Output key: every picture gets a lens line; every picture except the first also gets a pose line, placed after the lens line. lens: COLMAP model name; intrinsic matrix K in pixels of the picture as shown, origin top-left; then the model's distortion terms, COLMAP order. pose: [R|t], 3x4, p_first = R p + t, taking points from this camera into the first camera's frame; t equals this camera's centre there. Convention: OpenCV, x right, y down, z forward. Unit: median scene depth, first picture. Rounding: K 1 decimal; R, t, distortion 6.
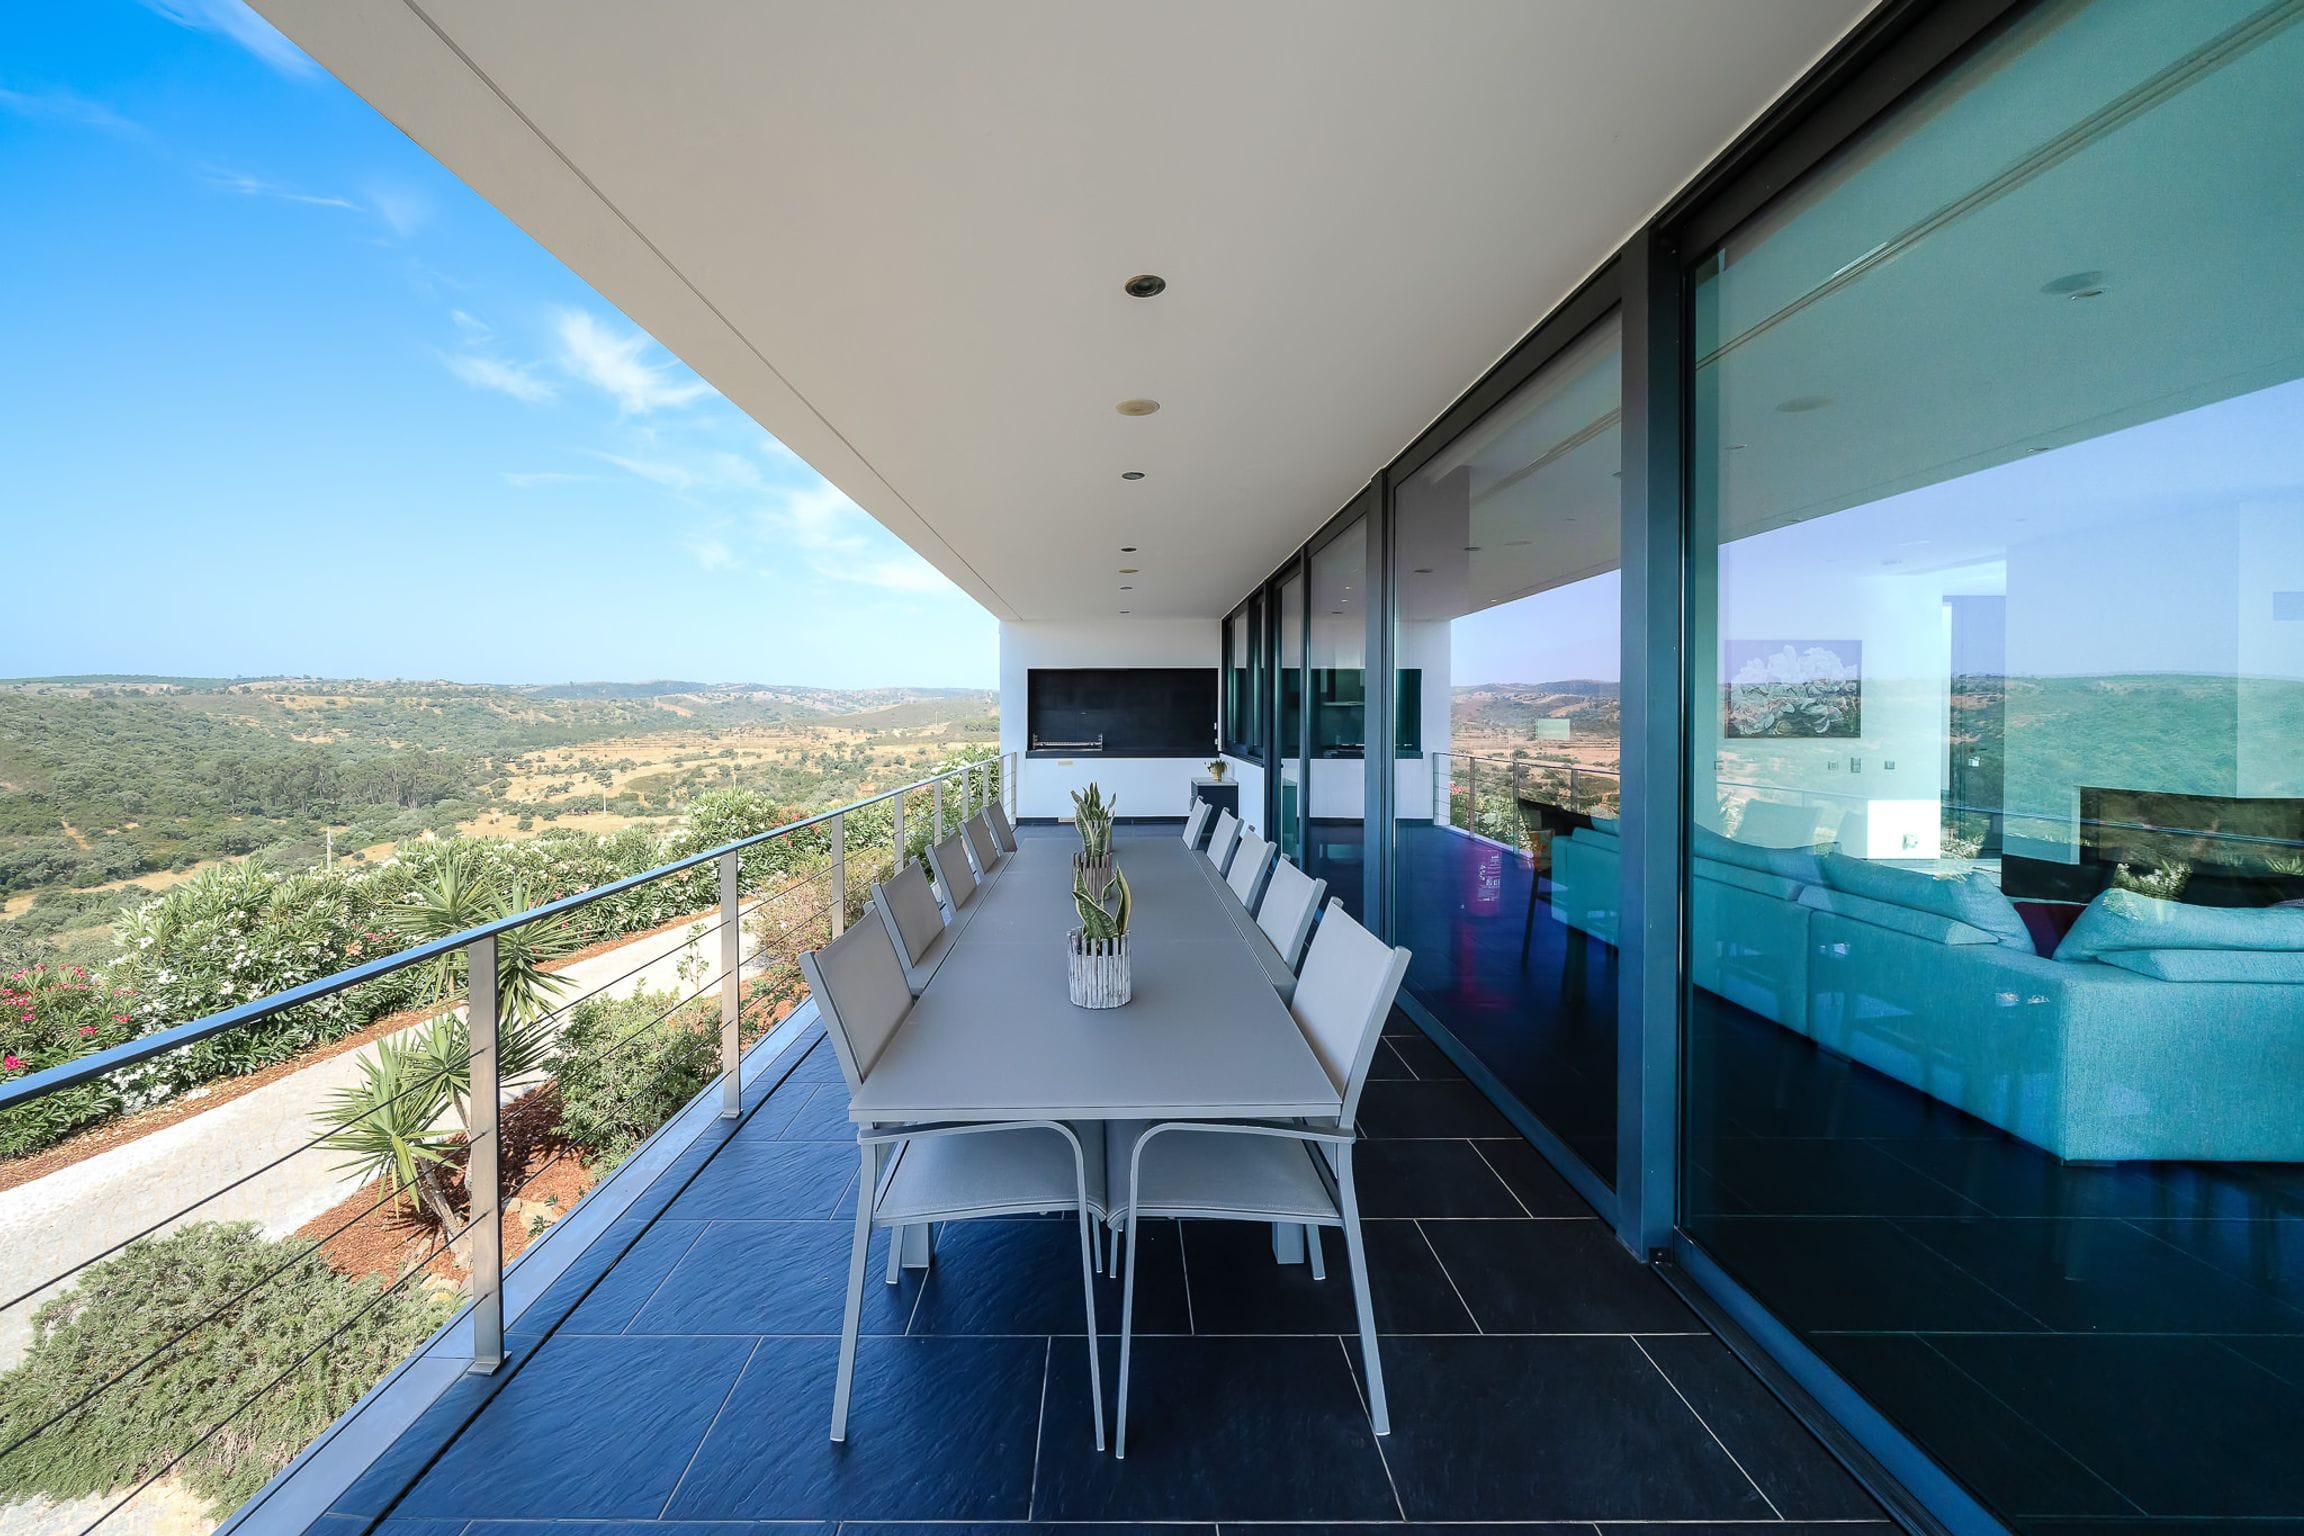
lens RADIAL K [[872.1, 0, 1026.0], [0, 872.1, 728.9], [0, 0, 1]] dist [-0.000977, -0.000250]
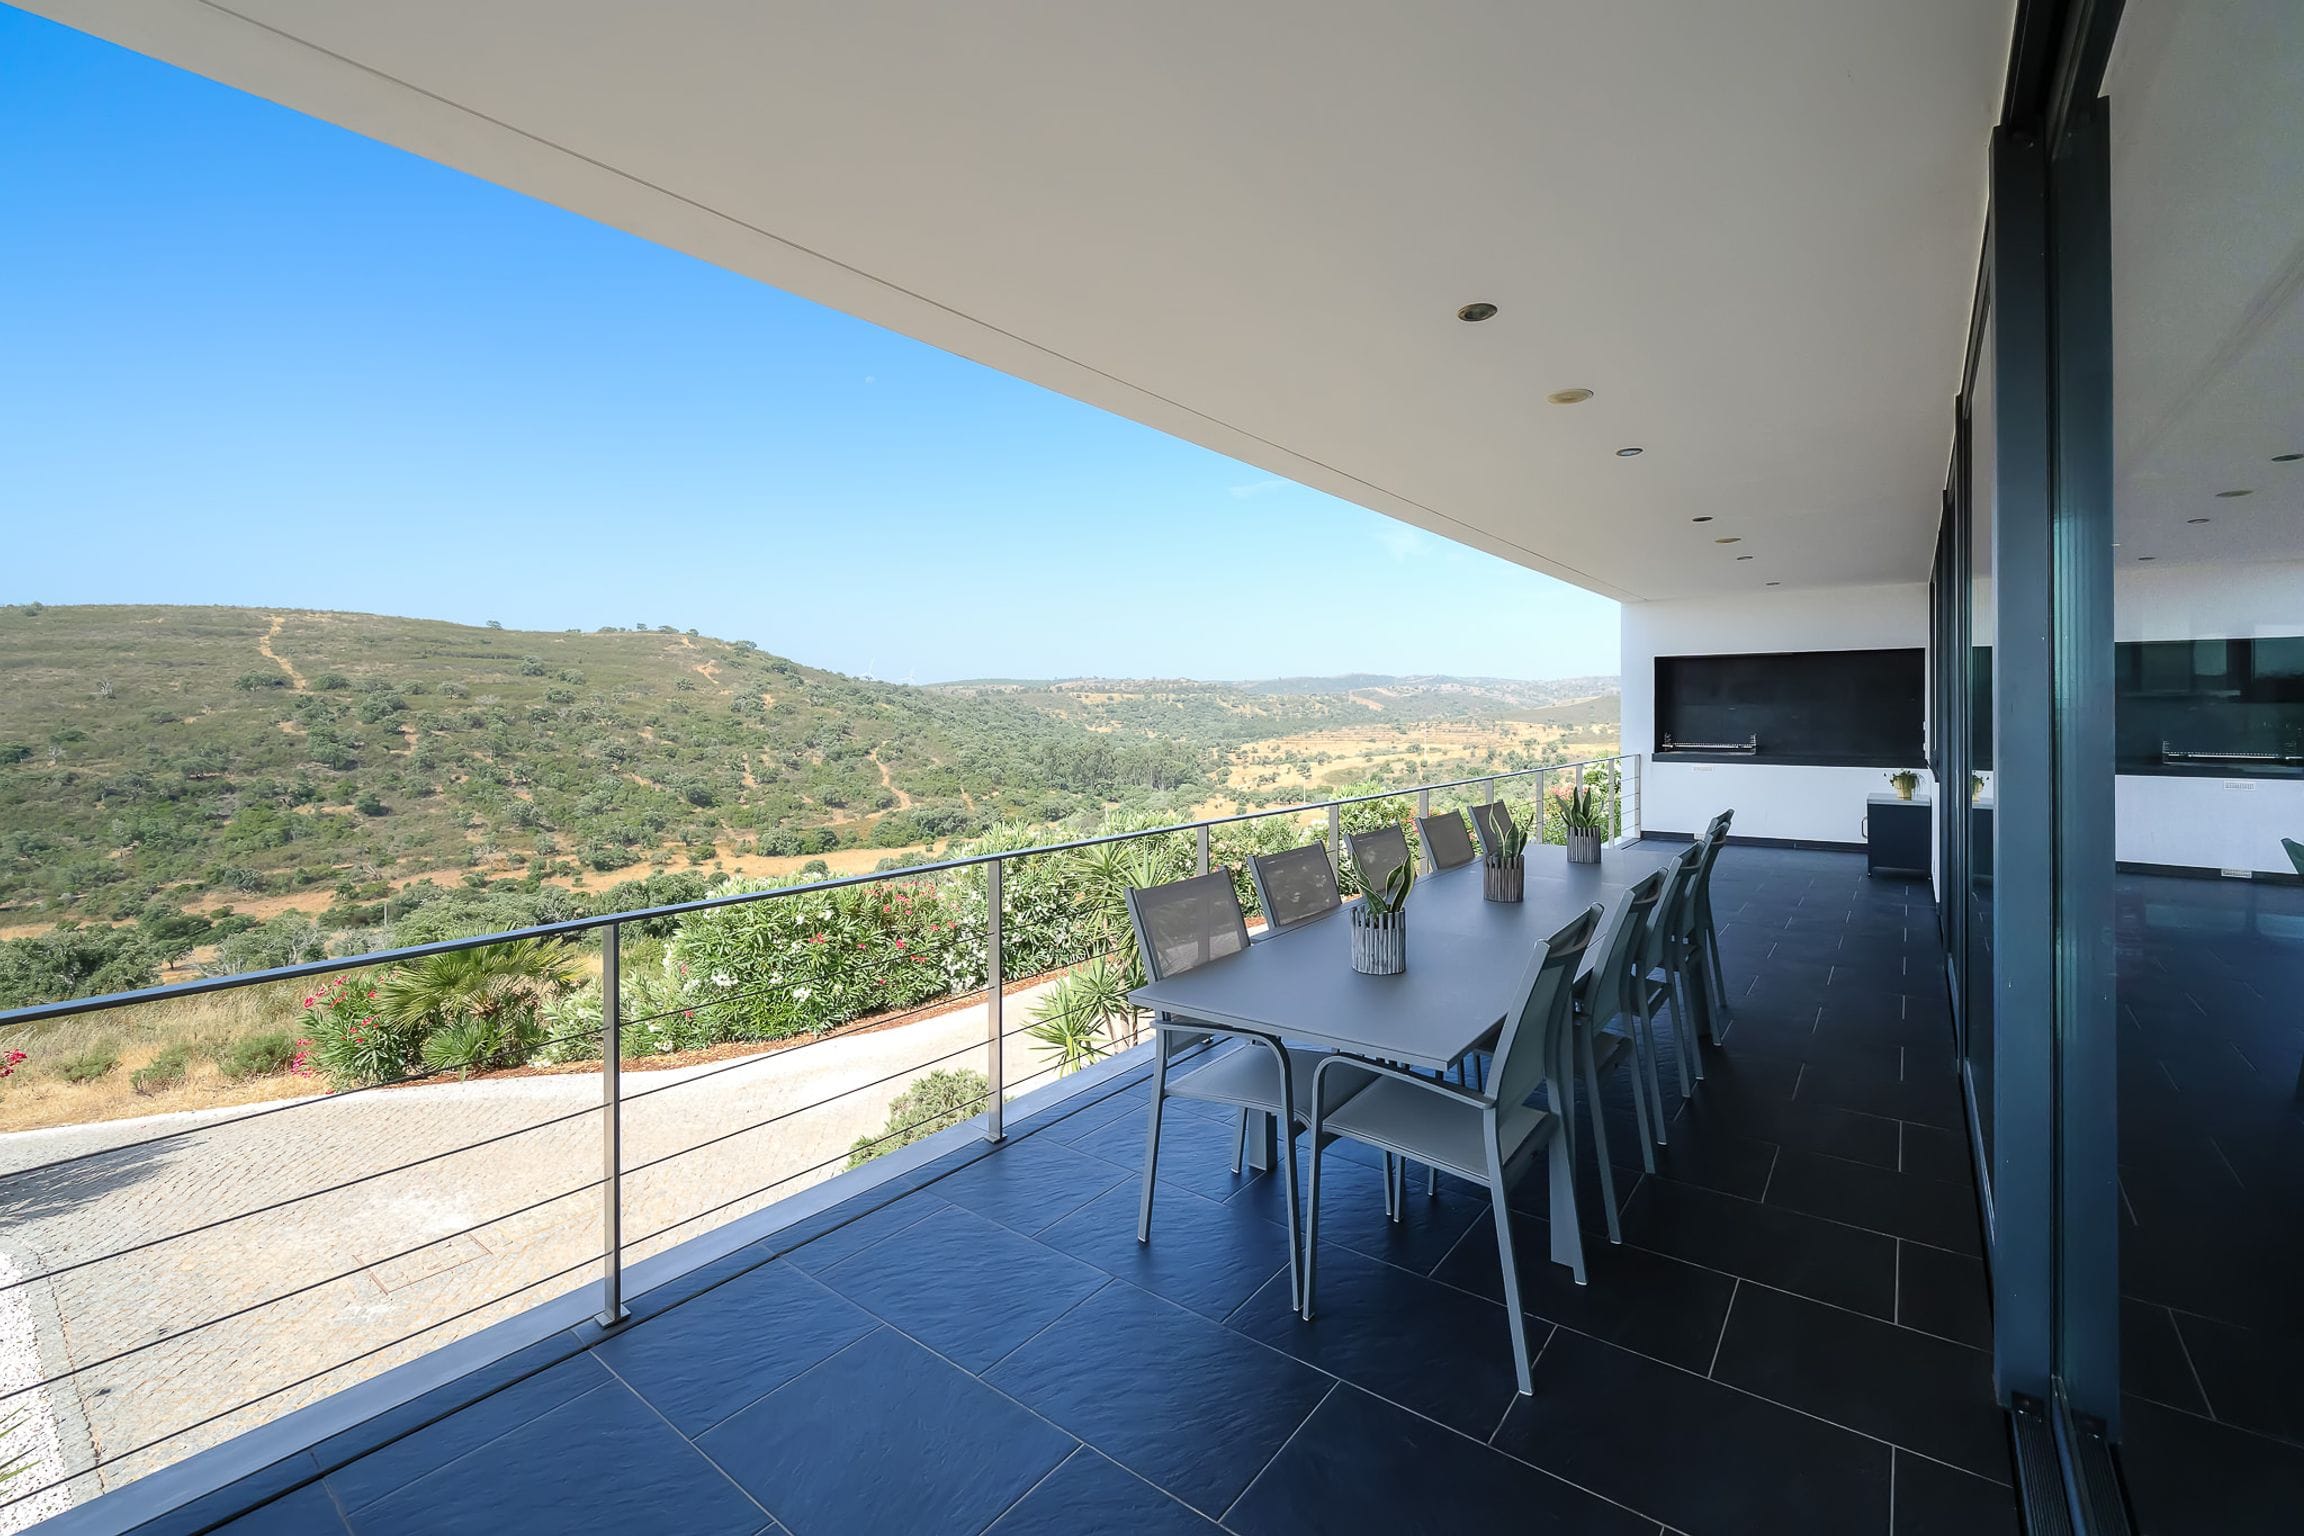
lens RADIAL K [[993.6, 0, 1157.0], [0, 993.6, 709.2], [0, 0, 1]] dist [-0.000277, -0.000004]
pose [[0.786504, -0.001506, -0.617584, 0.106972], [-0.006415, 0.999923, -0.010608, -0.001997], [0.617552, 0.012305, 0.786434, -0.033360]]
